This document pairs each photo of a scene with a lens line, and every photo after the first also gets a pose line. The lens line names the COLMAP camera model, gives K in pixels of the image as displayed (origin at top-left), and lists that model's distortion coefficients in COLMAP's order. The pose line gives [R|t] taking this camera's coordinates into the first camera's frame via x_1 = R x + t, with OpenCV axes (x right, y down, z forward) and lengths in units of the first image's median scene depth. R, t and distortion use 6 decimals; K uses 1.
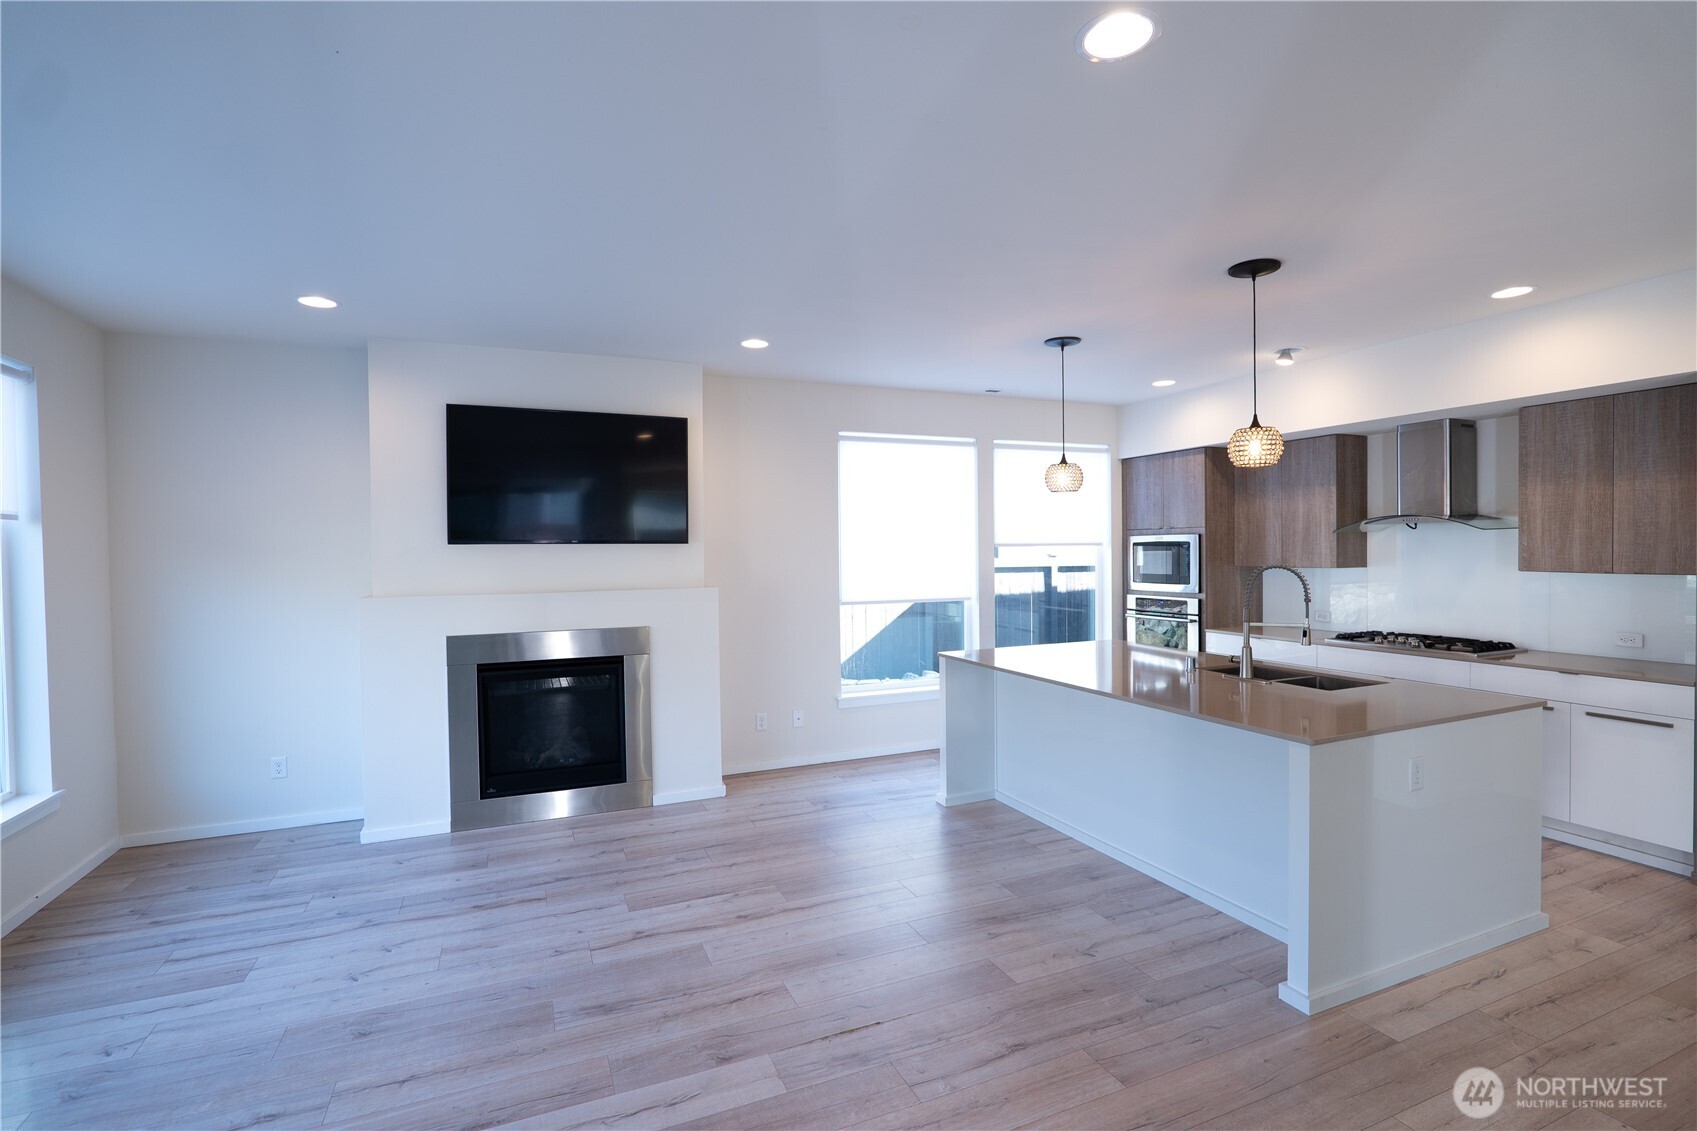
lens RADIAL K [[786.0, 0, 843.1], [0, 786.0, 564.1], [0, 0, 1]] dist [-0.017363, 0.003081]
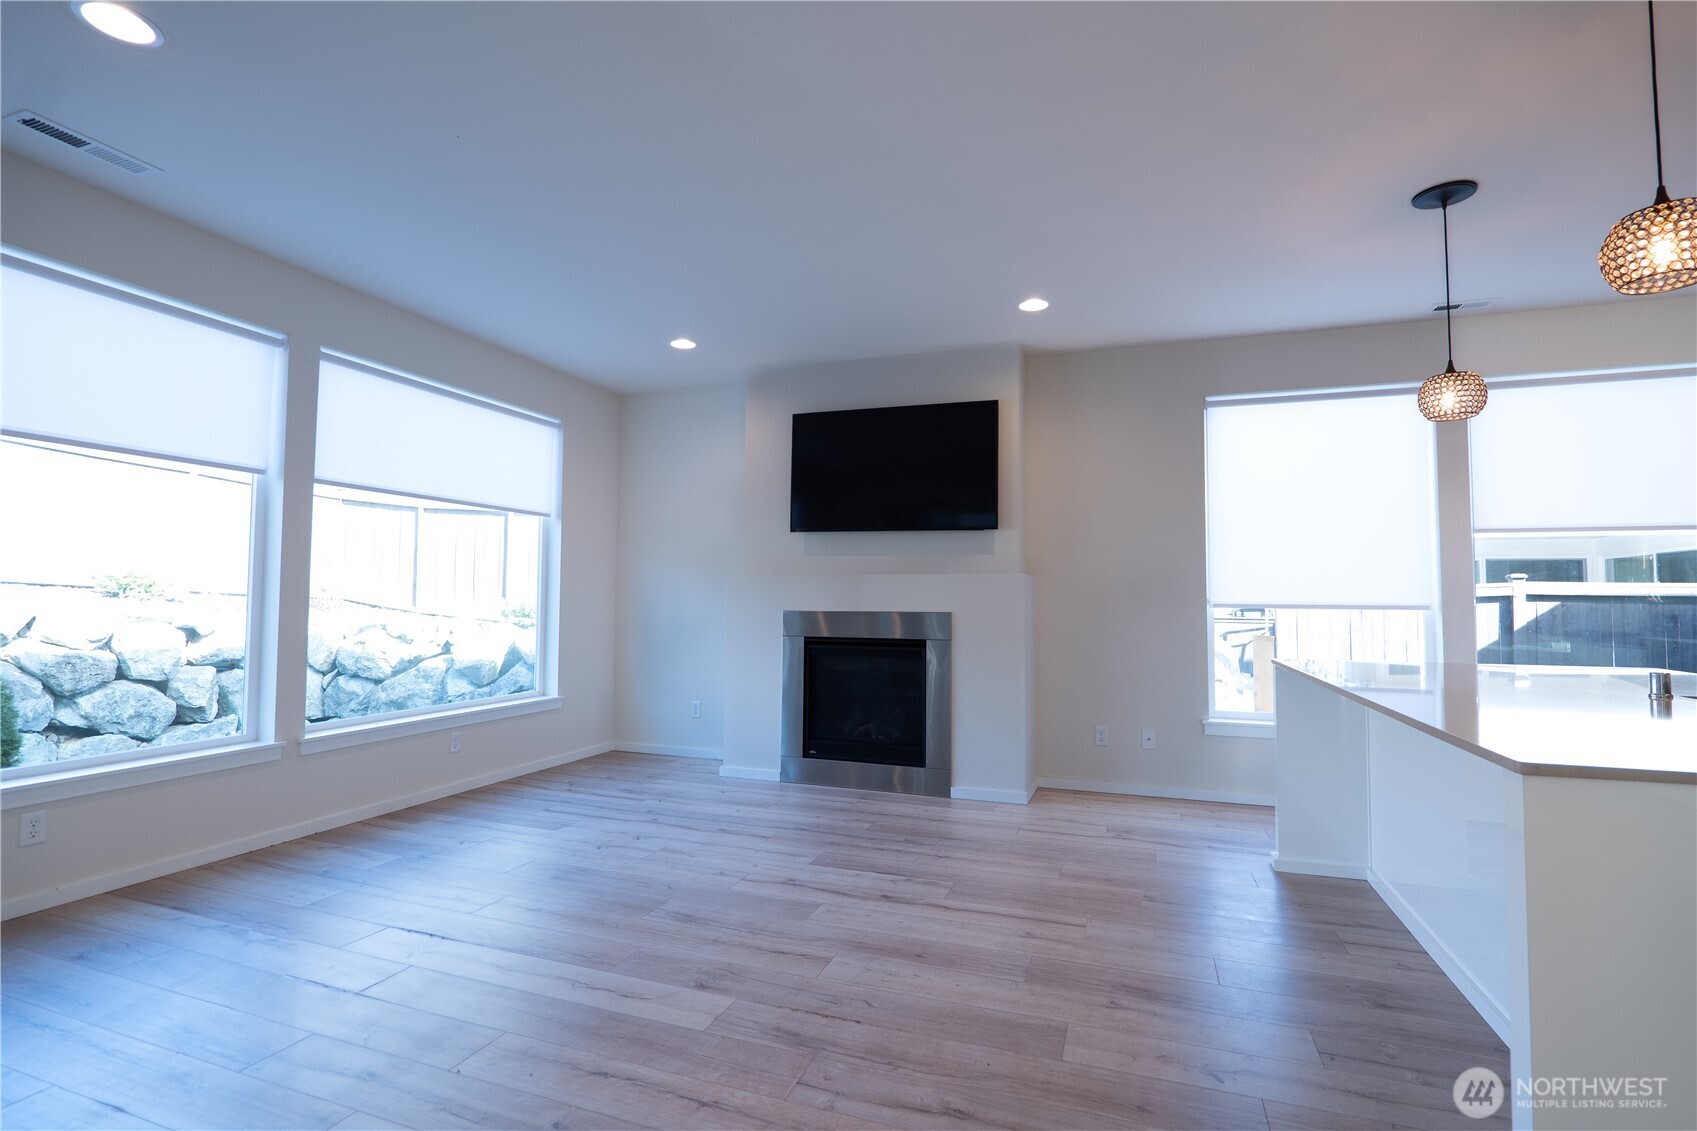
lens RADIAL K [[786.0, 0, 845.2], [0, 786.0, 559.7], [0, 0, 1]] dist [-0.017363, 0.003081]
pose [[0.732610, -0.017984, -0.680411, 0.403320], [-0.029681, 0.997856, -0.058332, 0.092568], [0.680001, 0.062930, 0.730506, 0.226937]]
